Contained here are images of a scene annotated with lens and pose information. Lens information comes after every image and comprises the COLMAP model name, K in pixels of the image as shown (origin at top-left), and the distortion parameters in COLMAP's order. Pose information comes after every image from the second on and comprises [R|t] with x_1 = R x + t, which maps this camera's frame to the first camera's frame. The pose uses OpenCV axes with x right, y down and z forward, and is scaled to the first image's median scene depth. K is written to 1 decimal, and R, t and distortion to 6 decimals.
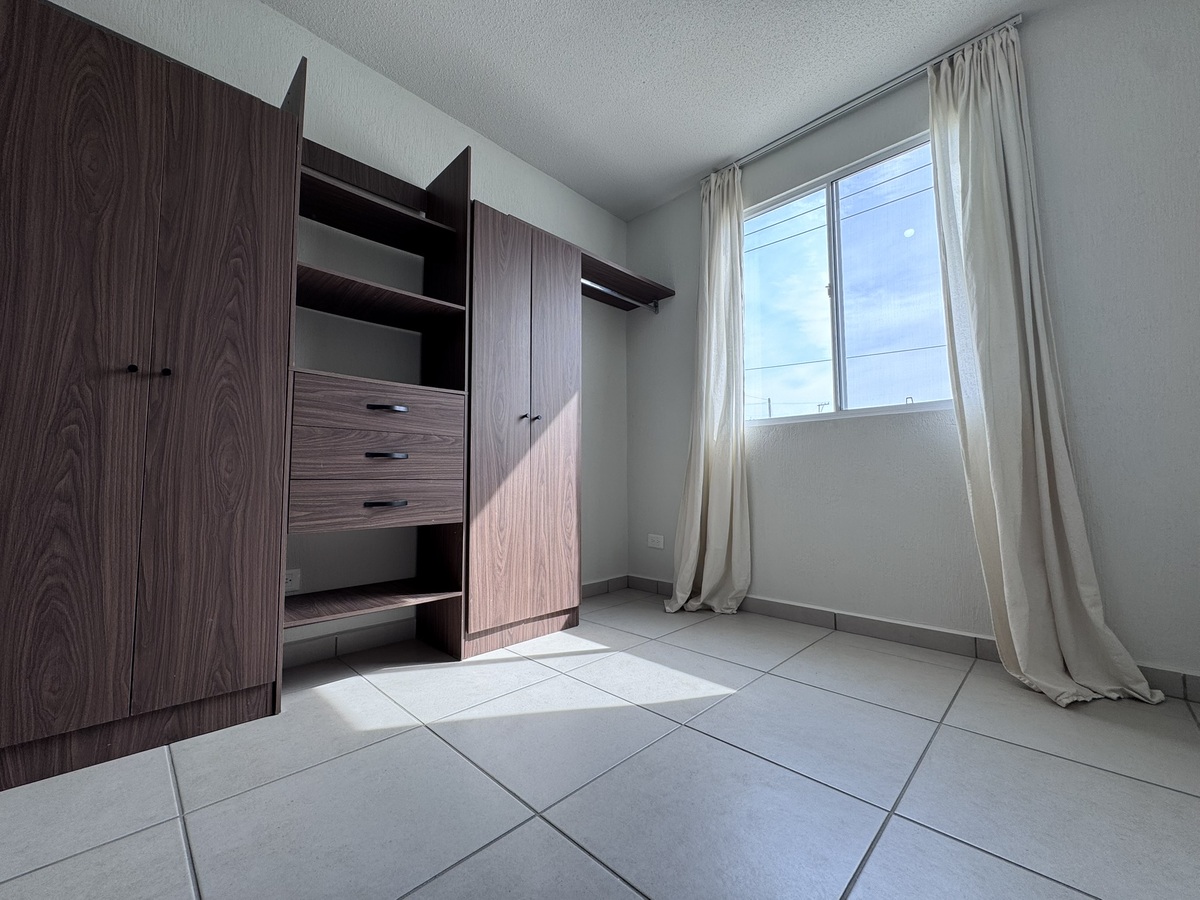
lens RADIAL K [[479.4, 0, 598.8], [0, 479.4, 448.0], [0, 0, 1]] dist [-0.002763, -0.000502]
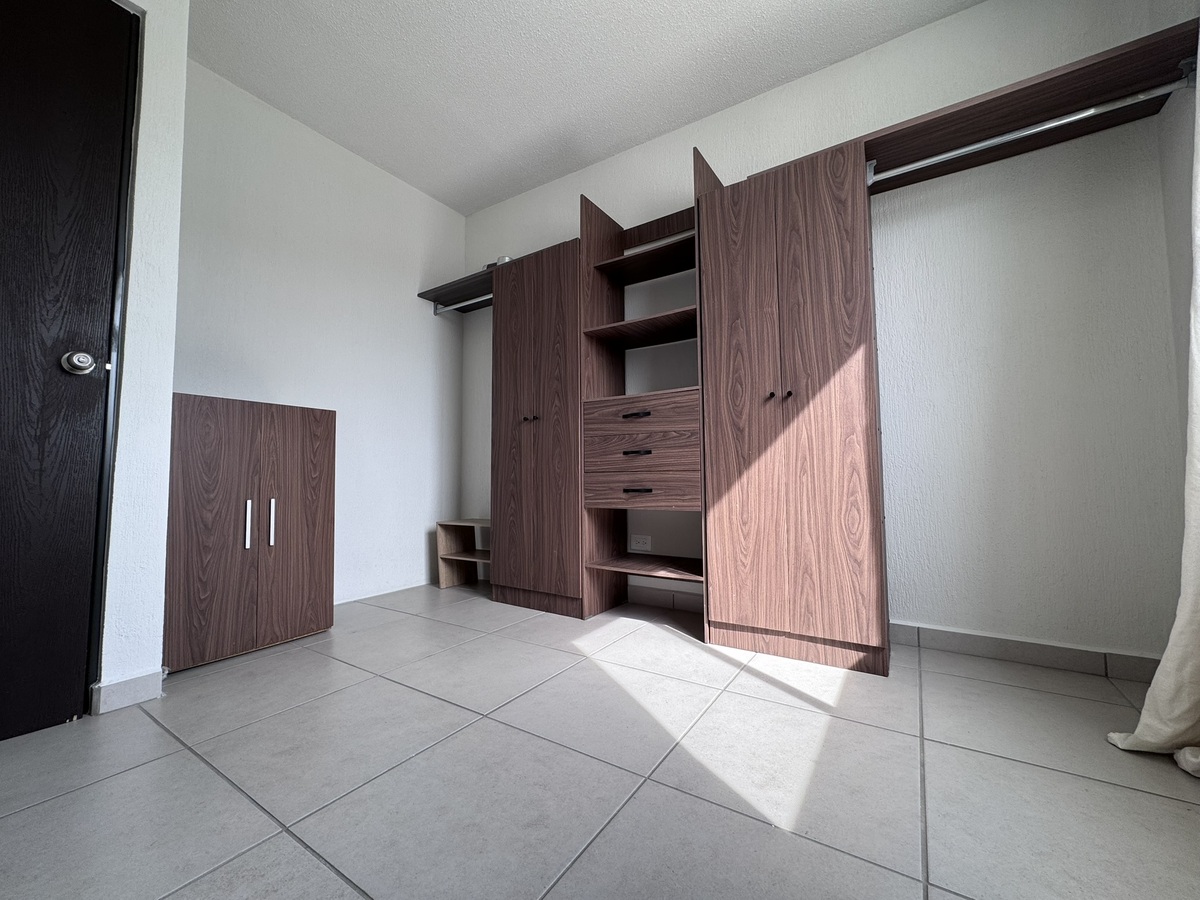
lens RADIAL K [[479.4, 0, 598.8], [0, 479.4, 448.0], [0, 0, 1]] dist [-0.002763, -0.000502]
pose [[0.198456, -0.055192, -0.978555, 0.673371], [0.080843, 0.995933, -0.039777, 0.039593], [0.976770, -0.071216, 0.202111, 0.556604]]
